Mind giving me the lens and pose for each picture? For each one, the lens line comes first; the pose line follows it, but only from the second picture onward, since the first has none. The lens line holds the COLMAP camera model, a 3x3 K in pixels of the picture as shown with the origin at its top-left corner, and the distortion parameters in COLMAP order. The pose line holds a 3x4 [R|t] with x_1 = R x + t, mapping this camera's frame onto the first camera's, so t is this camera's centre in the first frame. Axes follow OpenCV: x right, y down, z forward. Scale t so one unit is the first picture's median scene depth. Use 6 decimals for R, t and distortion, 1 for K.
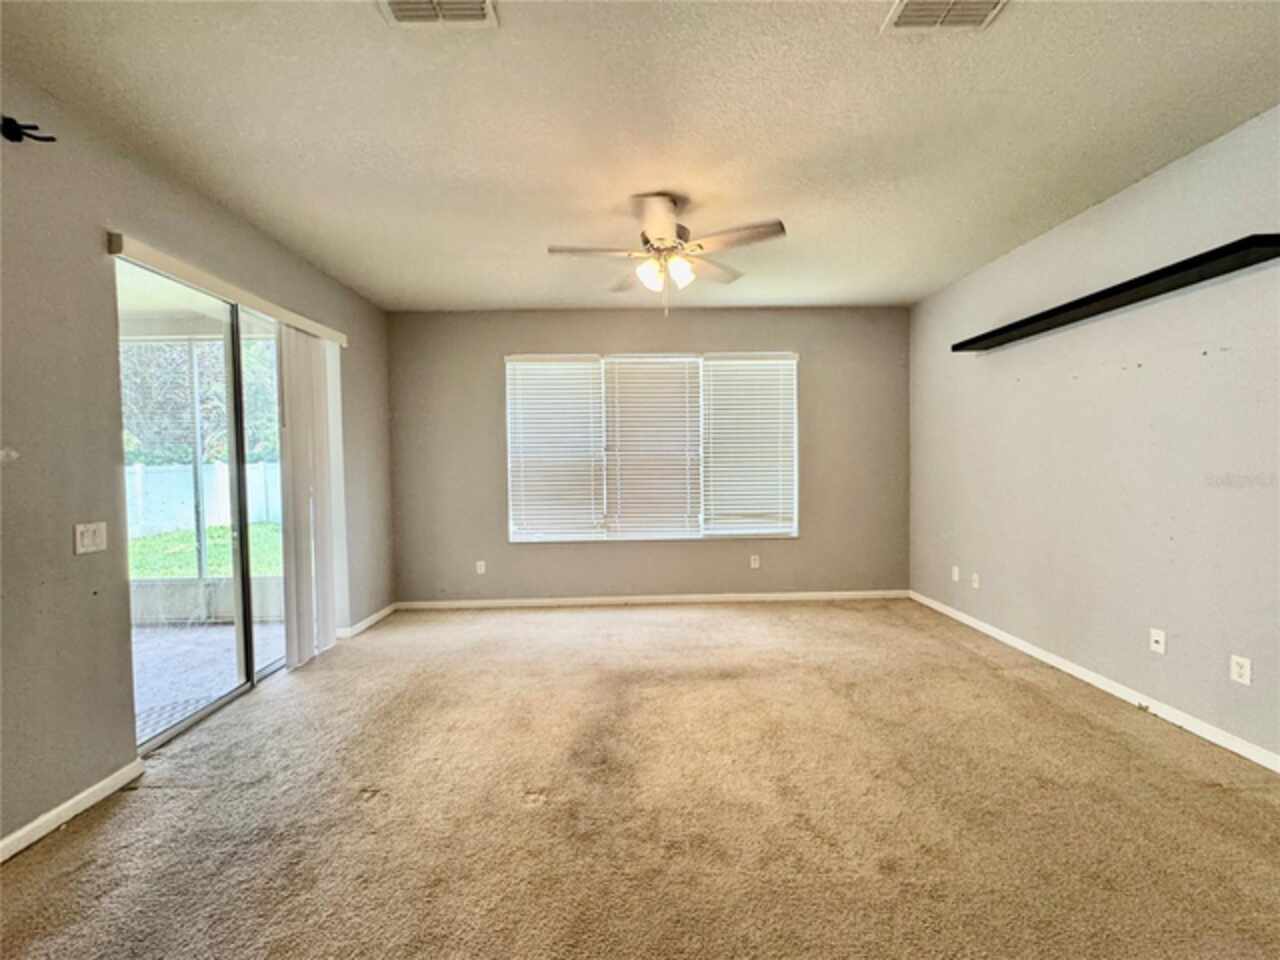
lens RADIAL K [[509.7, 0, 641.0], [0, 509.7, 476.2], [0, 0, 1]] dist [-0.001480, 0.000540]
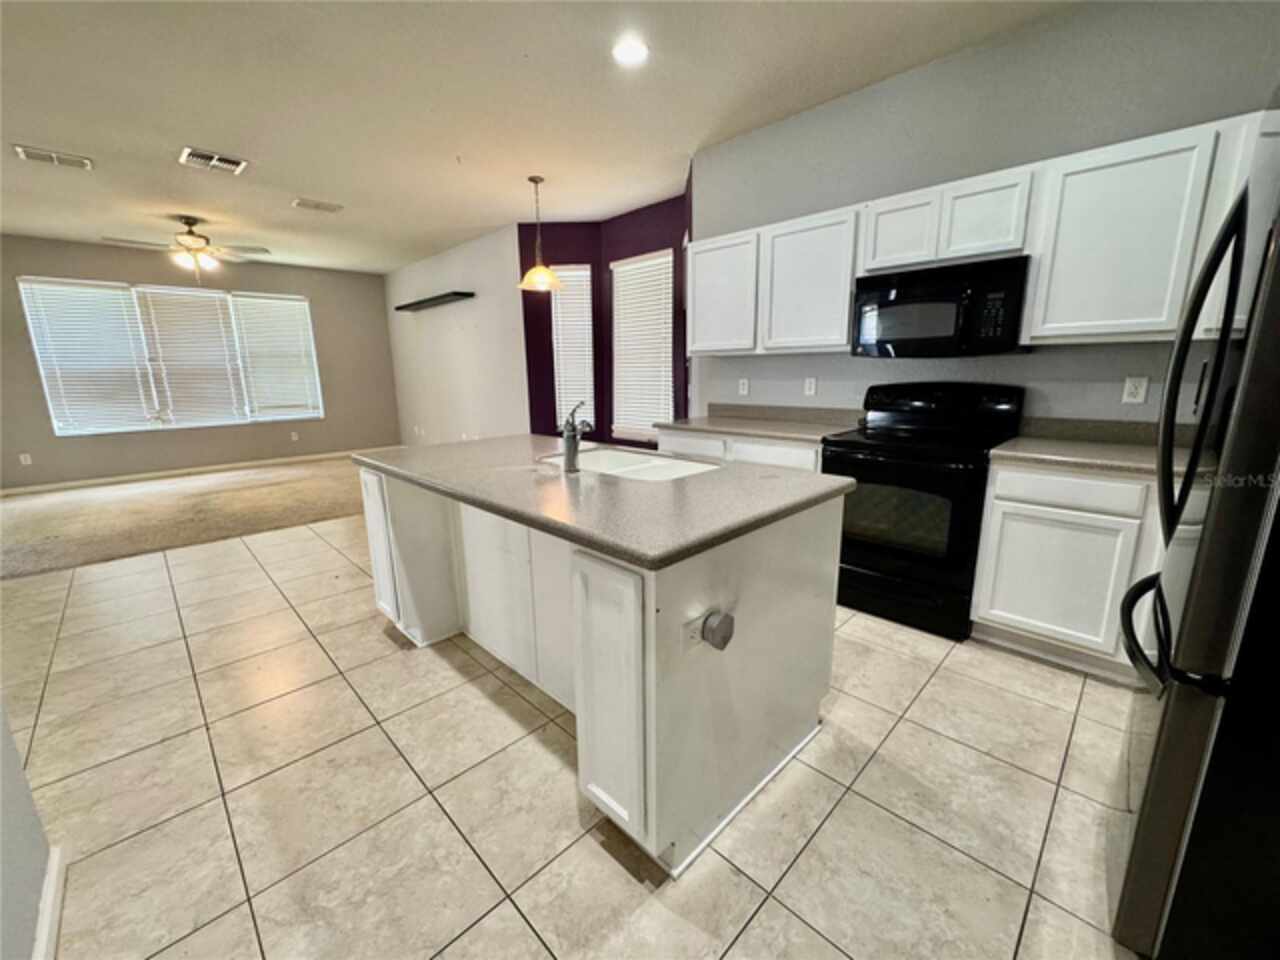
lens RADIAL K [[509.7, 0, 635.0], [0, 509.7, 476.7], [0, 0, 1]] dist [-0.001480, 0.000540]
pose [[0.723540, -0.137483, 0.676453, -0.092174], [0.021656, 0.984004, 0.176826, 0.038455], [-0.689943, -0.113292, 0.714943, -0.844623]]
